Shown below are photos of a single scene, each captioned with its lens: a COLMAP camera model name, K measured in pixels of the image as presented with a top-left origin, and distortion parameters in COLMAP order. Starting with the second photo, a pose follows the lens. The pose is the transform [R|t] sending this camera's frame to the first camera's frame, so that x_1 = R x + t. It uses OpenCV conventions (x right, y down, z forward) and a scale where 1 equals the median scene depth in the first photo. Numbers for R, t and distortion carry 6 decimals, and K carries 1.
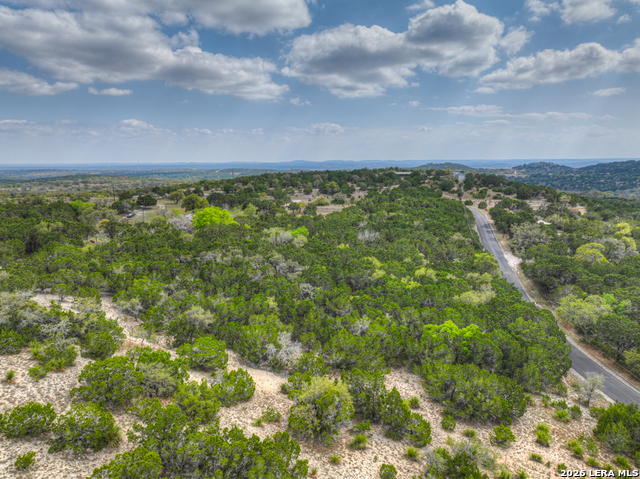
lens RADIAL K [[449.8, 0, 321.5], [0, 449.8, 240.6], [0, 0, 1]] dist [-0.007947, 0.026840]
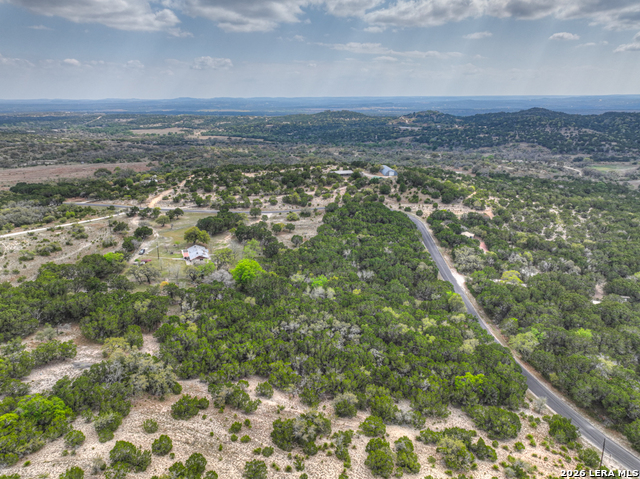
lens RADIAL K [[449.8, 0, 320.0], [0, 449.8, 238.4], [0, 0, 1]] dist [-0.007947, 0.026840]
pose [[0.972174, -0.070259, 0.223476, -0.183590], [0.040130, 0.989811, 0.136616, -0.174086], [-0.230798, -0.123847, 0.965088, -0.150100]]
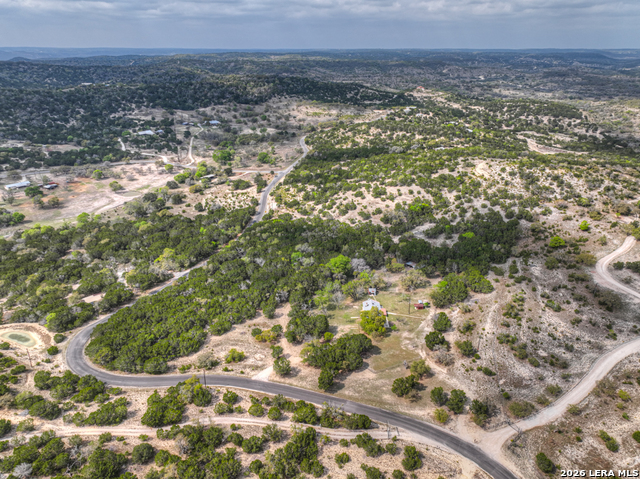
lens RADIAL K [[449.8, 0, 319.8], [0, 449.8, 237.2], [0, 0, 1]] dist [-0.007947, 0.026840]
pose [[-0.990602, -0.042755, 0.129920, -0.226710], [0.034877, 0.839520, 0.542208, -0.646033], [-0.132252, 0.541644, -0.830139, 1.414901]]
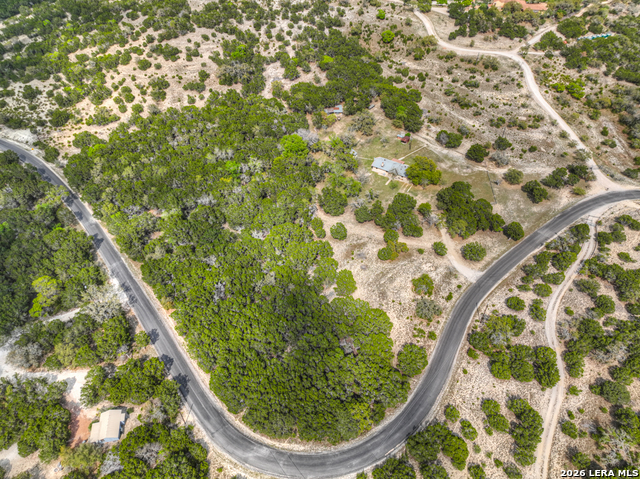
lens RADIAL K [[449.8, 0, 318.5], [0, 449.8, 240.7], [0, 0, 1]] dist [-0.007947, 0.026840]
pose [[-0.622855, 0.543886, -0.562352, 0.394282], [-0.137329, 0.631639, 0.763003, -0.555640], [0.770190, 0.552467, -0.318728, 0.972491]]
